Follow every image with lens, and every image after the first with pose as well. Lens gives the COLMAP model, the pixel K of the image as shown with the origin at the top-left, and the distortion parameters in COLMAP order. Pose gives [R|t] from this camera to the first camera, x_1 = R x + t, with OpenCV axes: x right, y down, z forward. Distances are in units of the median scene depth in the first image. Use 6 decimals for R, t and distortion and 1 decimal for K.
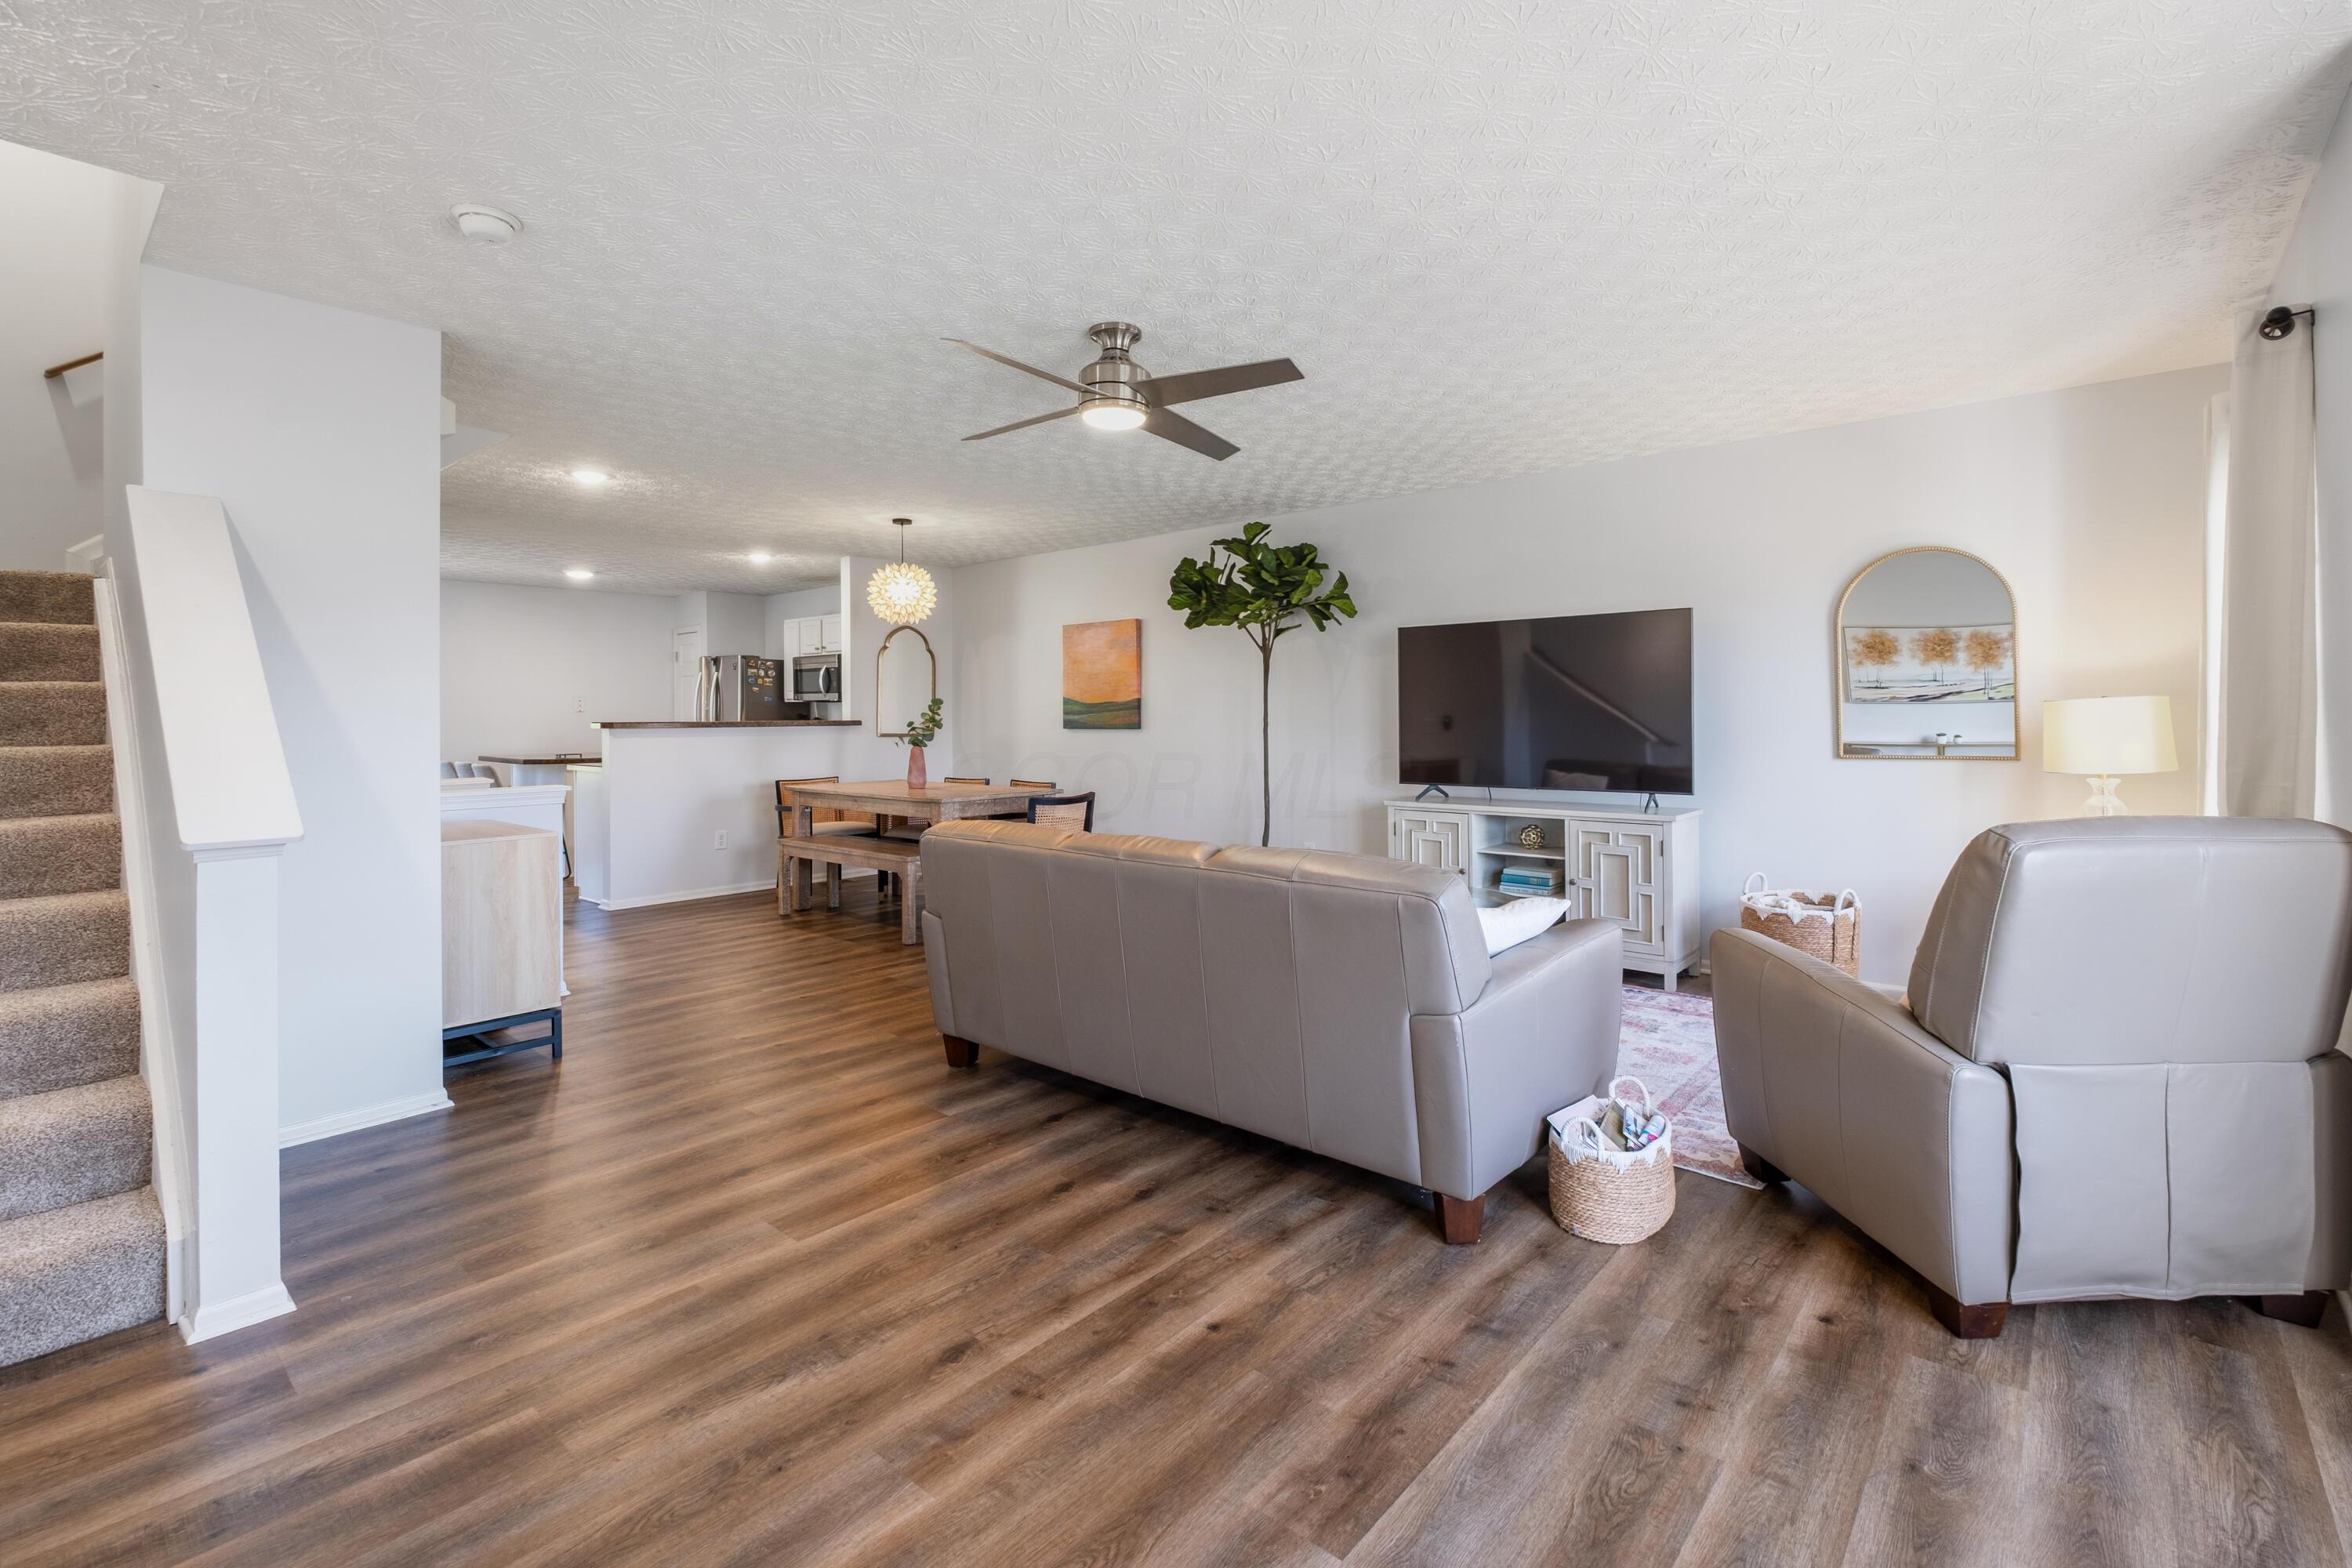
lens RADIAL K [[1038.5, 0, 1188.7], [0, 1038.5, 707.6], [0, 0, 1]] dist [0.000062, -0.004154]
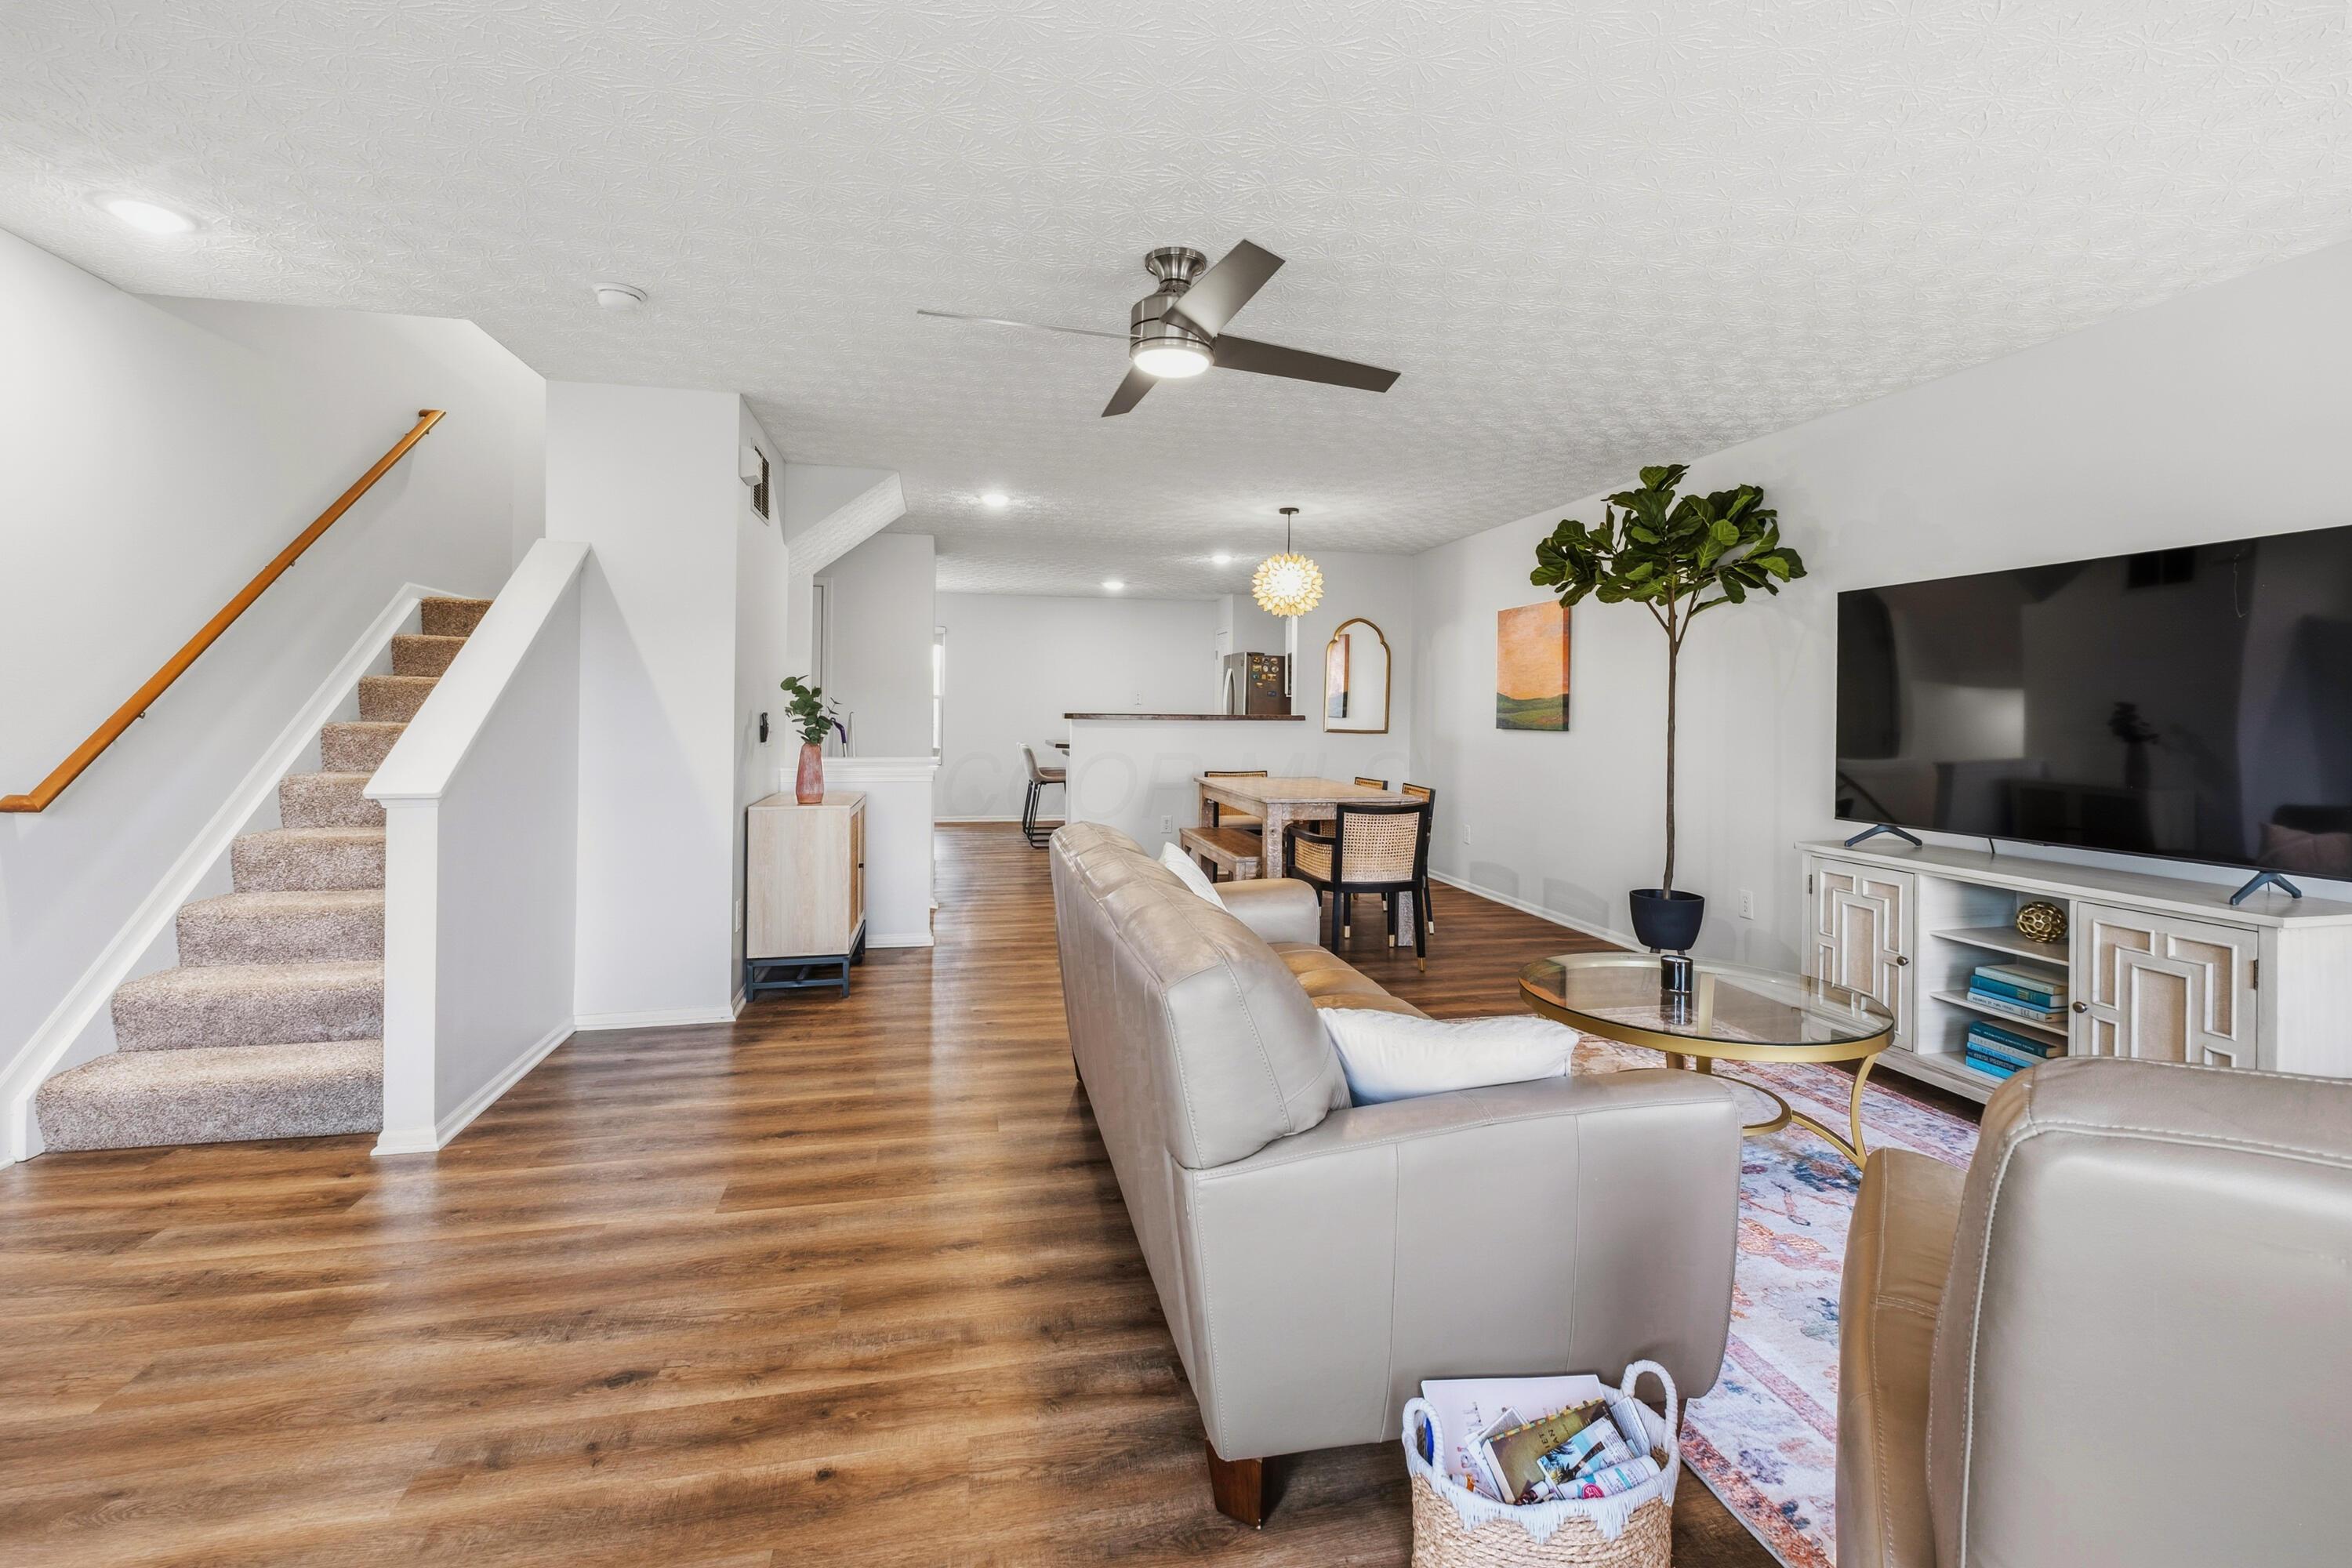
lens RADIAL K [[1038.5, 0, 1188.7], [0, 1038.5, 707.6], [0, 0, 1]] dist [0.000062, -0.004154]
pose [[0.804105, 0.011588, -0.594375, 0.289707], [-0.009294, 0.999933, 0.006921, -0.001653], [0.594415, -0.000041, 0.804159, 0.210415]]
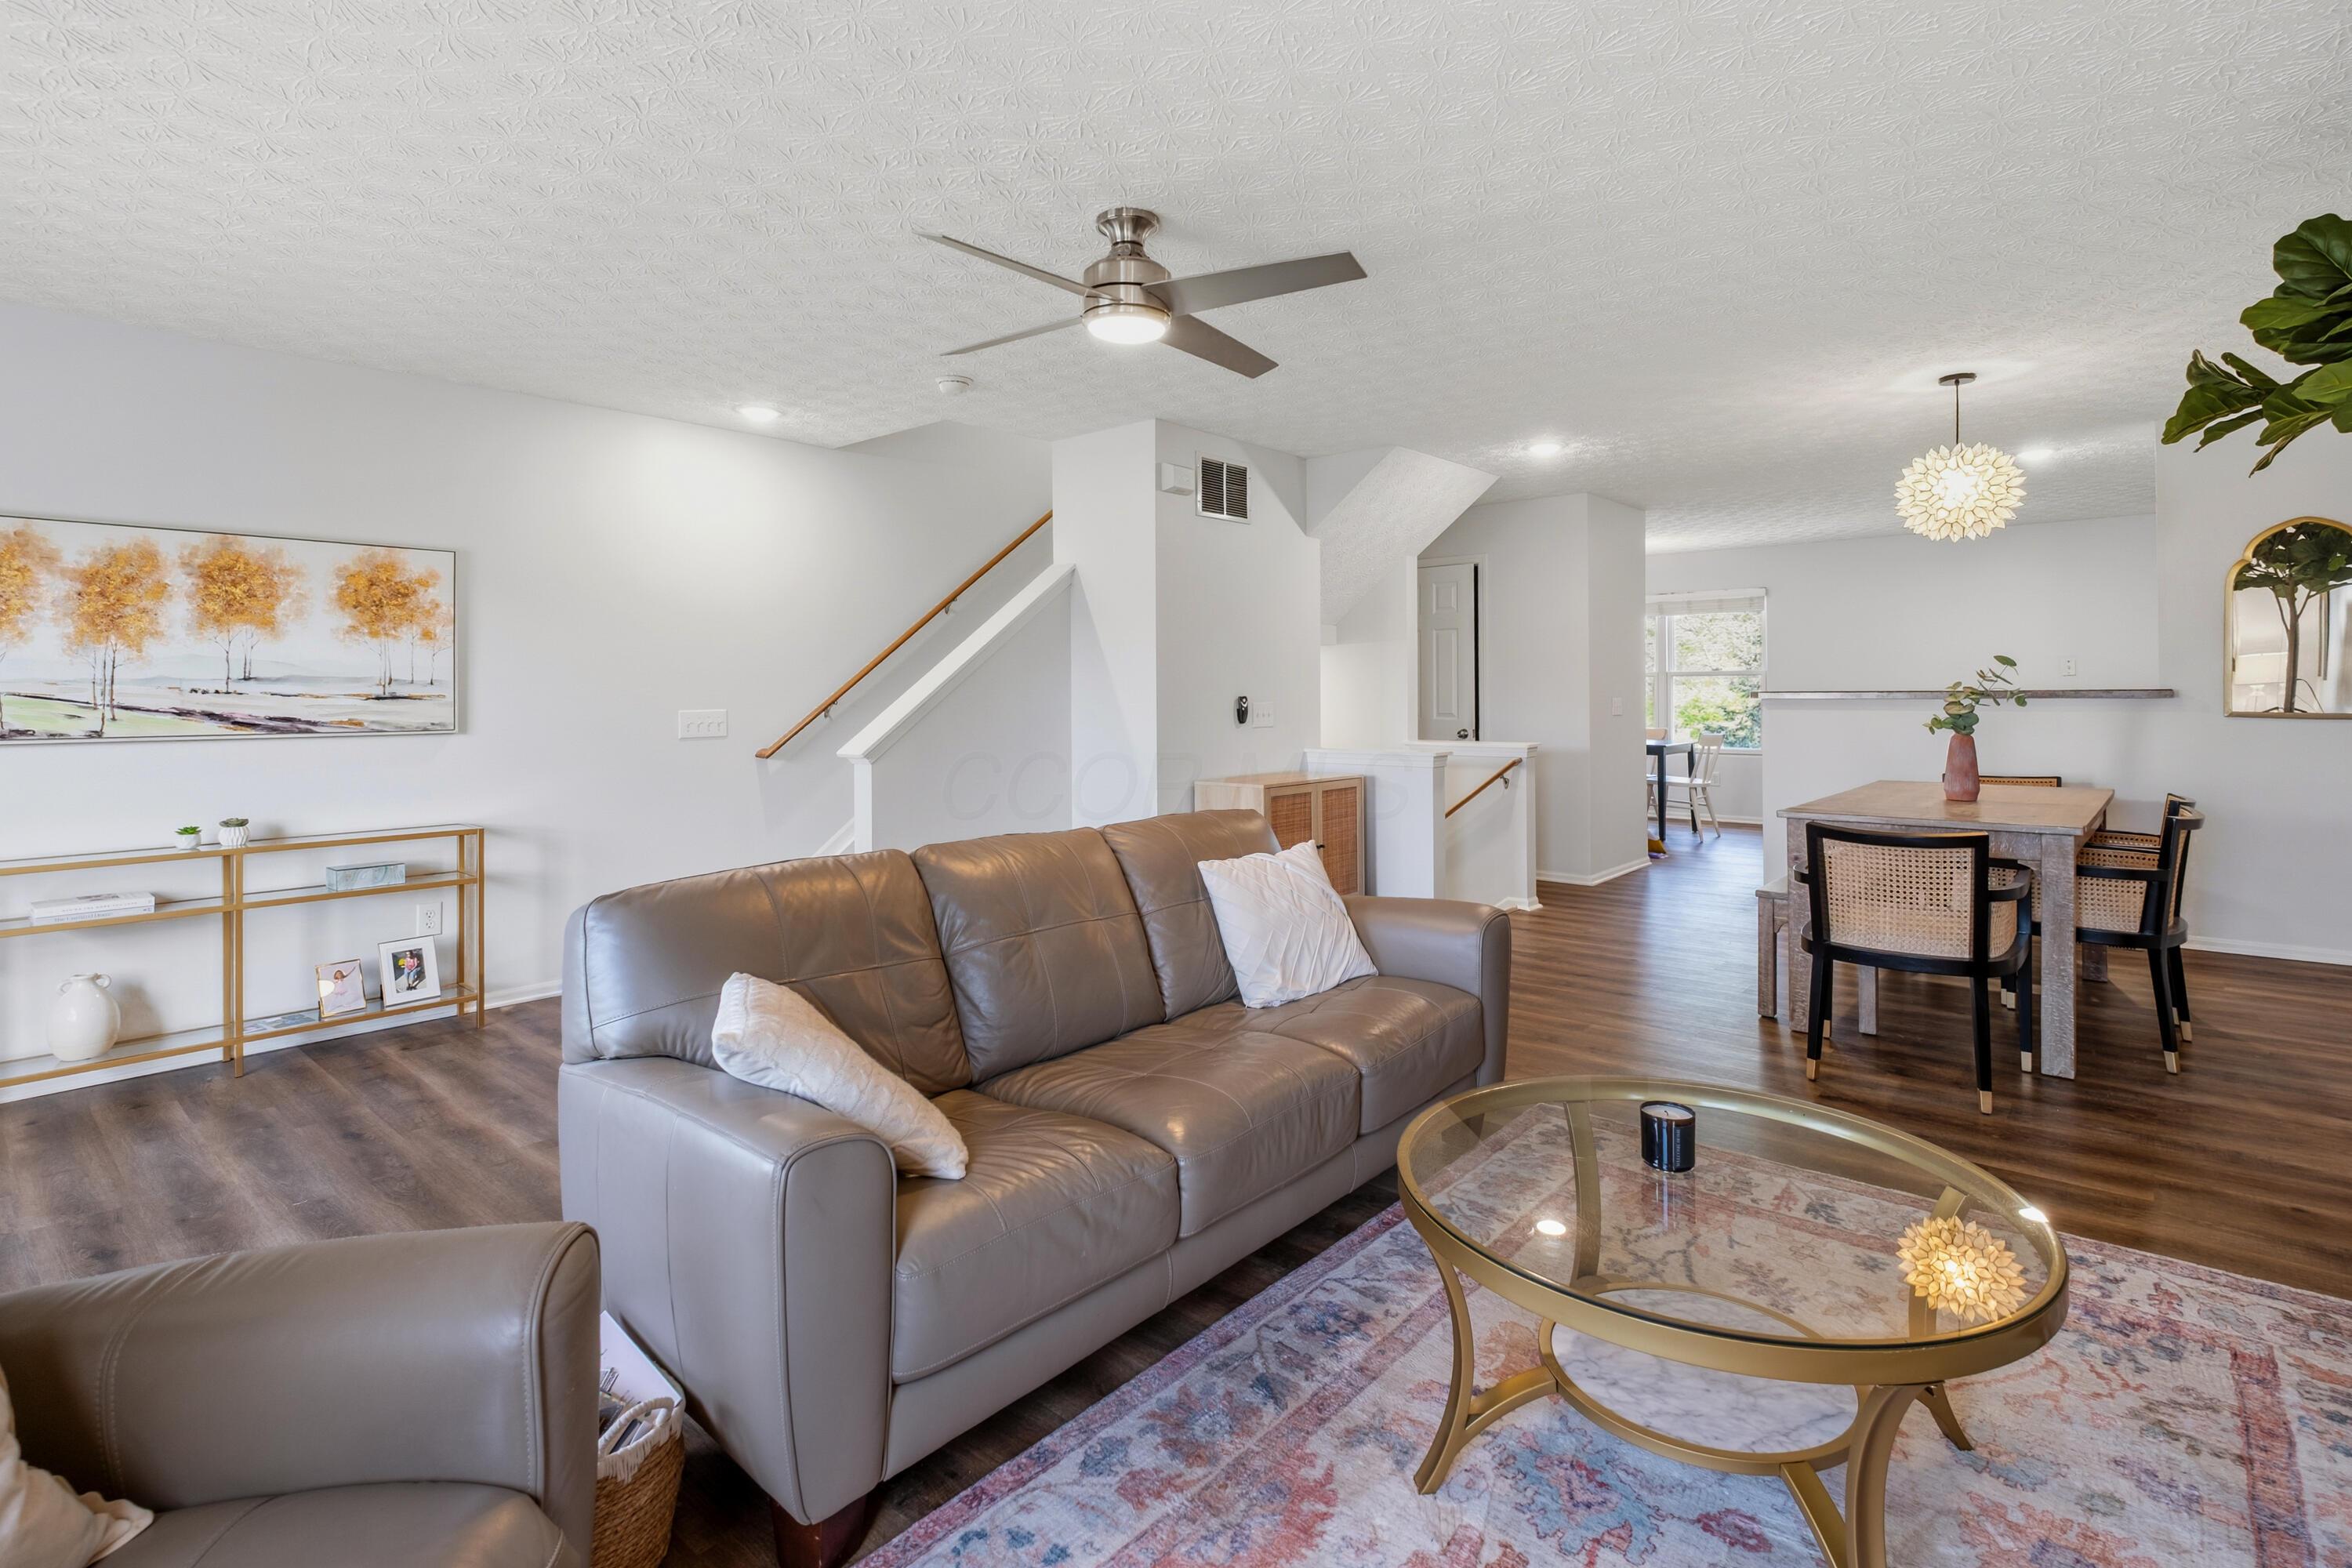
lens RADIAL K [[1122.4, 0, 1179.9], [0, 1122.4, 693.9], [0, 0, 1]] dist [0.006570, -0.005660]
pose [[-0.001180, 0.005758, -0.999983, 0.527579], [0.013697, 0.999890, 0.005741, 0.002990], [0.999905, -0.013690, -0.001258, 0.671466]]
